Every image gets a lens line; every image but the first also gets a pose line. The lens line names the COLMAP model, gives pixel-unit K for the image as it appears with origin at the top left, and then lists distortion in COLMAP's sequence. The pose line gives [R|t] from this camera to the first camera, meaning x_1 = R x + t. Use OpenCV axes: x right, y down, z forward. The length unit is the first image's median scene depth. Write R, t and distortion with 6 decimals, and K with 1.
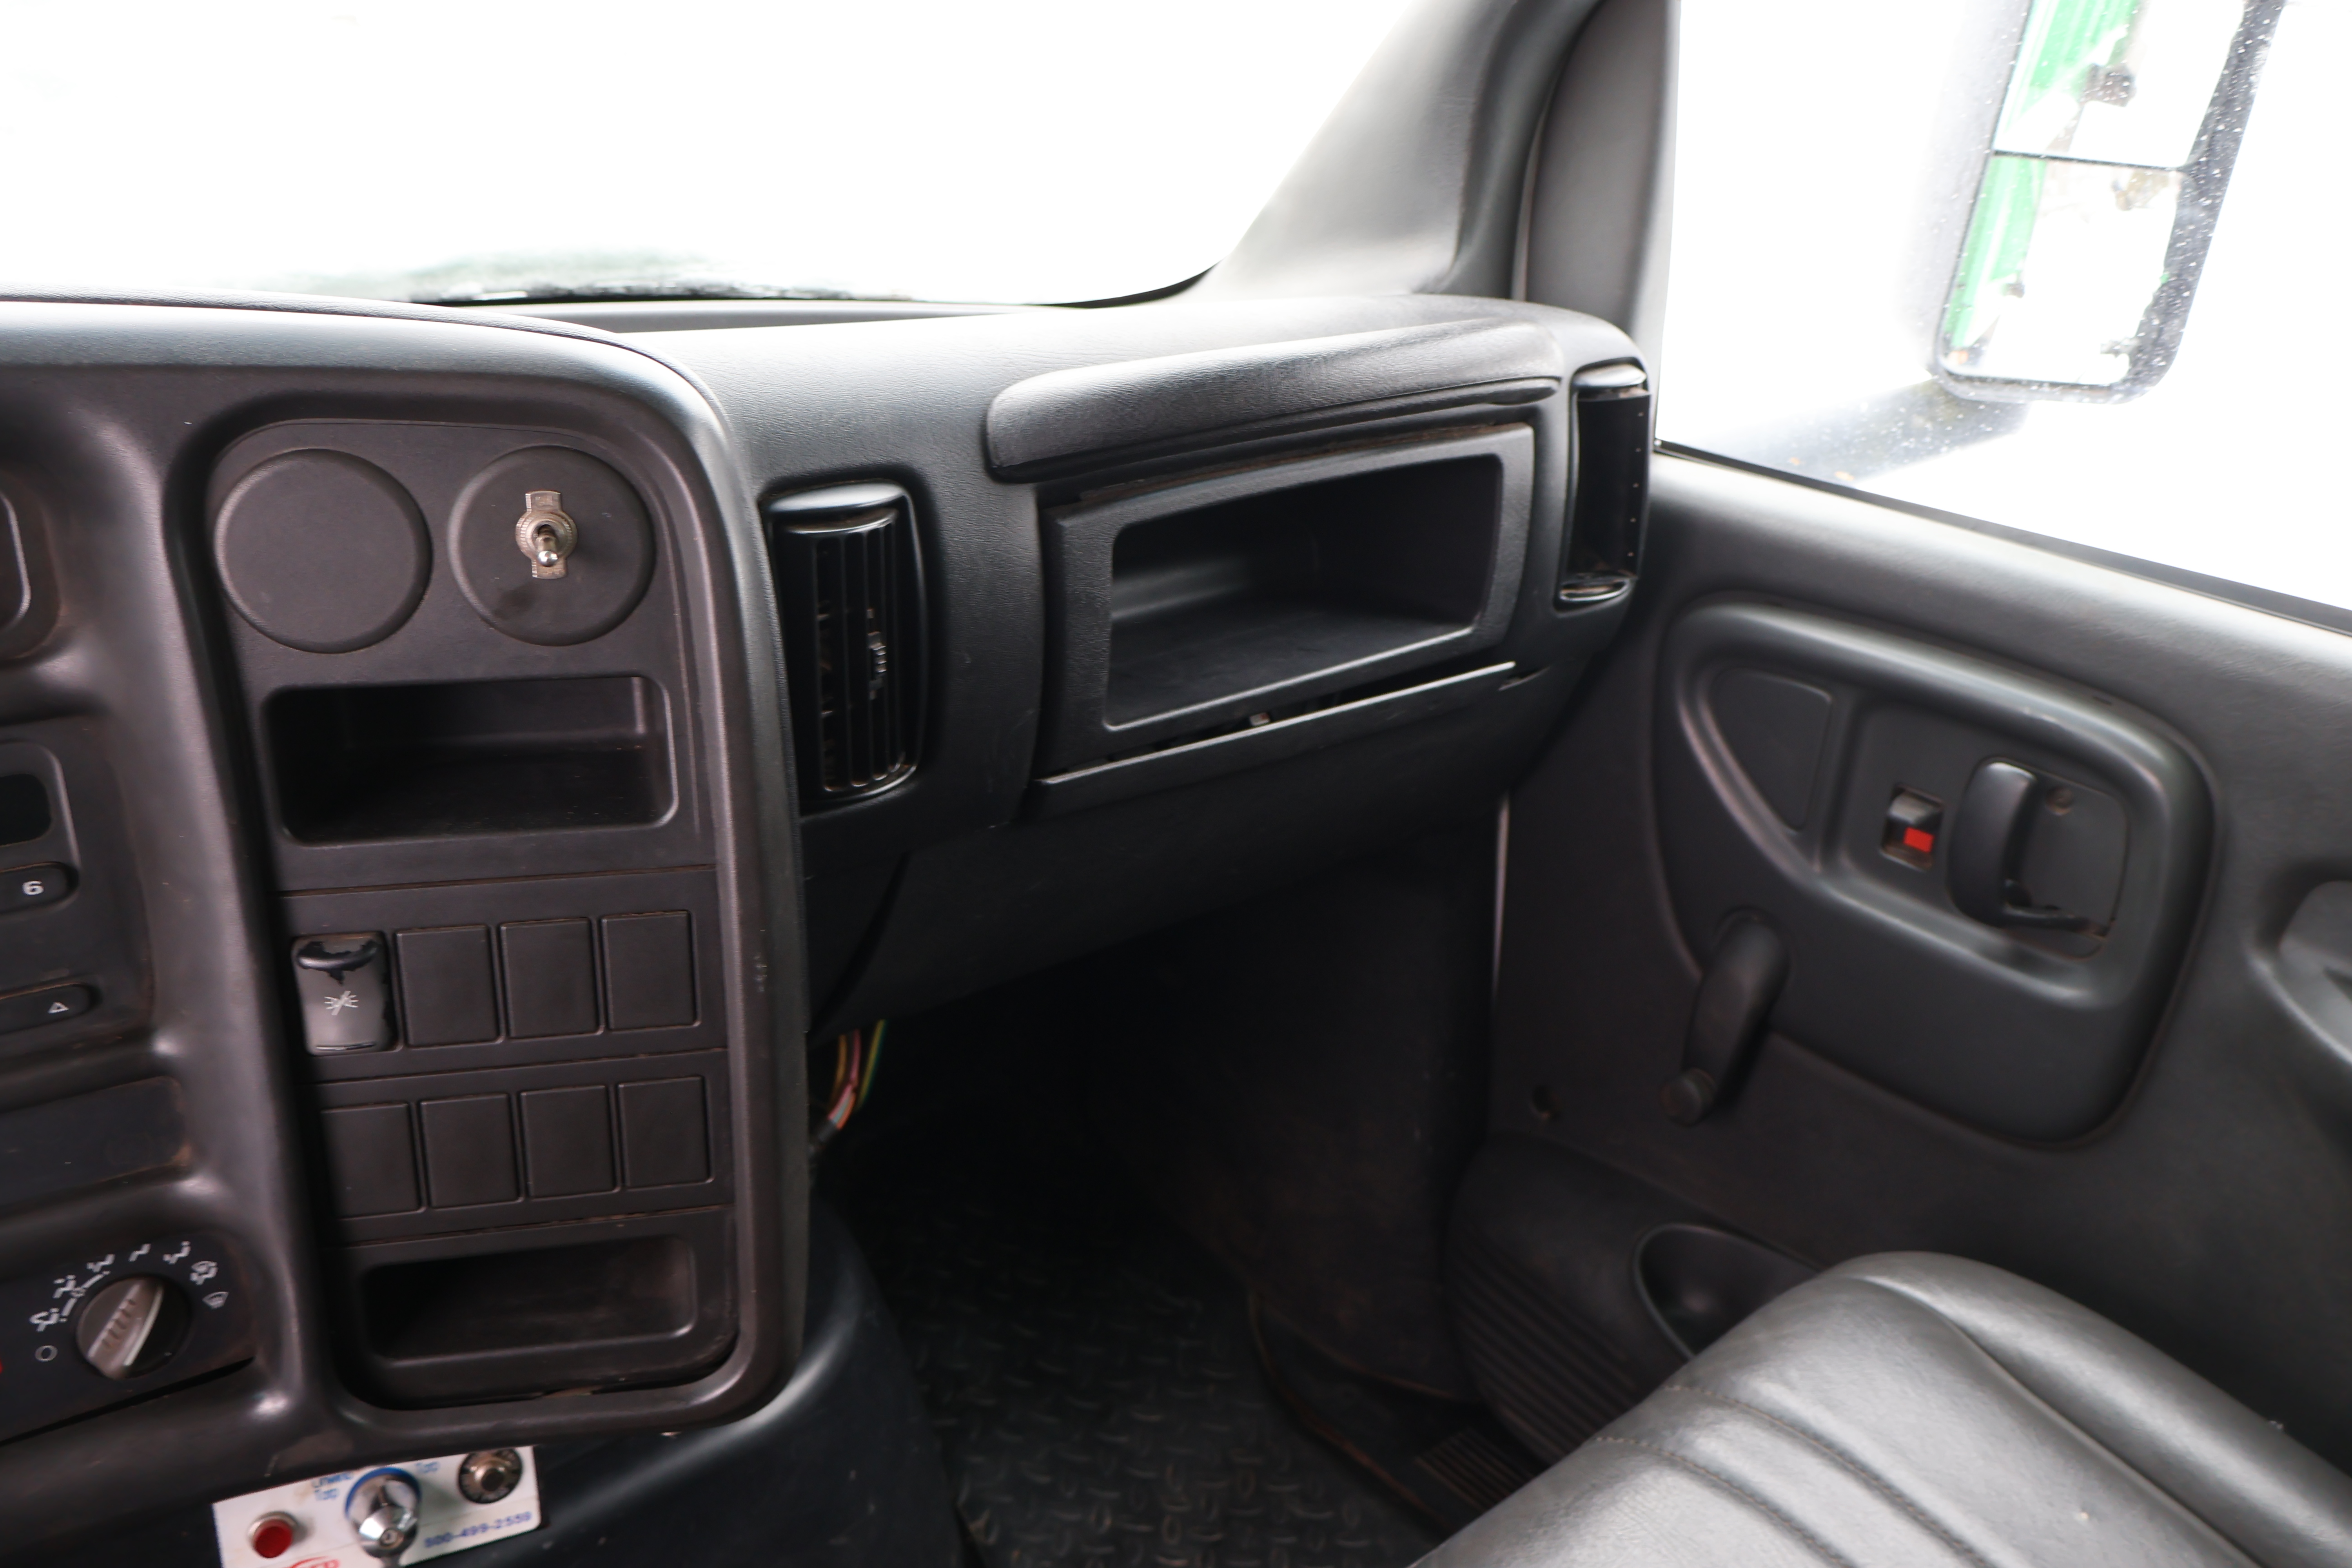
lens RADIAL K [[1955.0, 0, 1176.0], [0, 1955.0, 784.0], [0, 0, 1]] dist [0.000626, -0.011334]
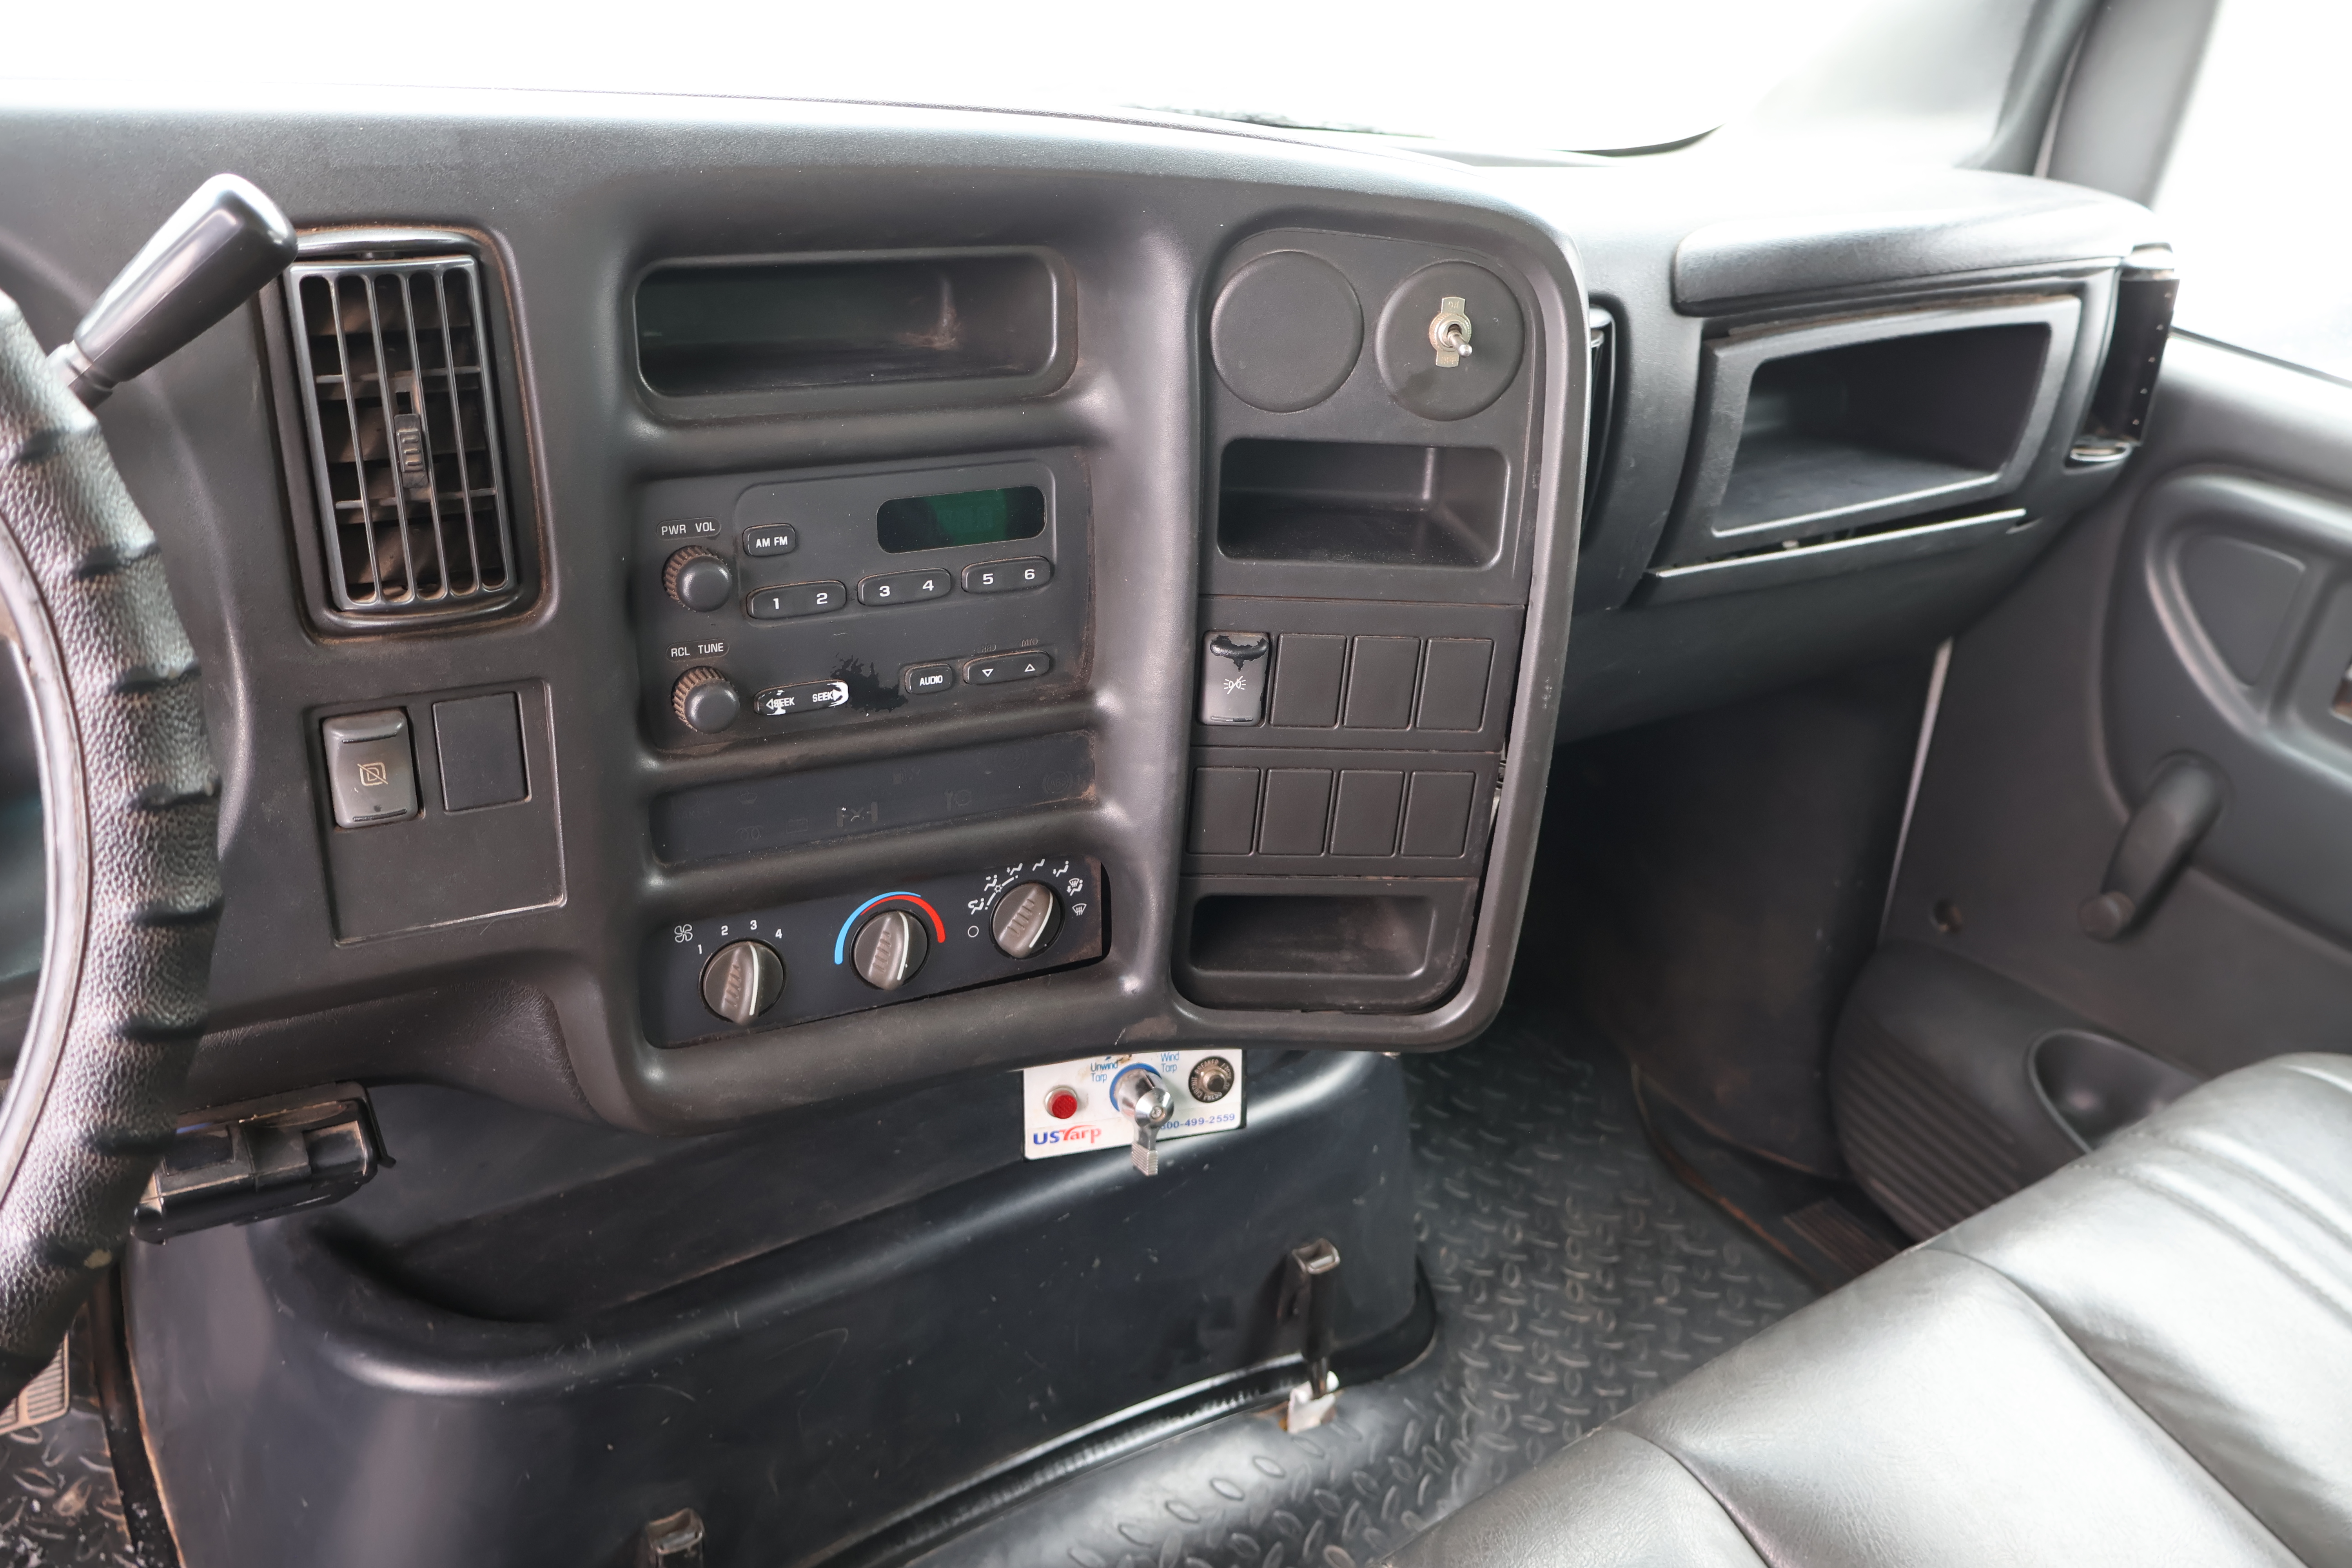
lens RADIAL K [[1955.0, 0, 1176.0], [0, 1955.0, 784.0], [0, 0, 1]] dist [0.000626, -0.011334]
pose [[0.991988, 0.094764, -0.083540, -0.248336], [-0.087513, 0.992396, 0.086557, 0.048259], [0.091107, -0.078552, 0.992738, -0.210482]]
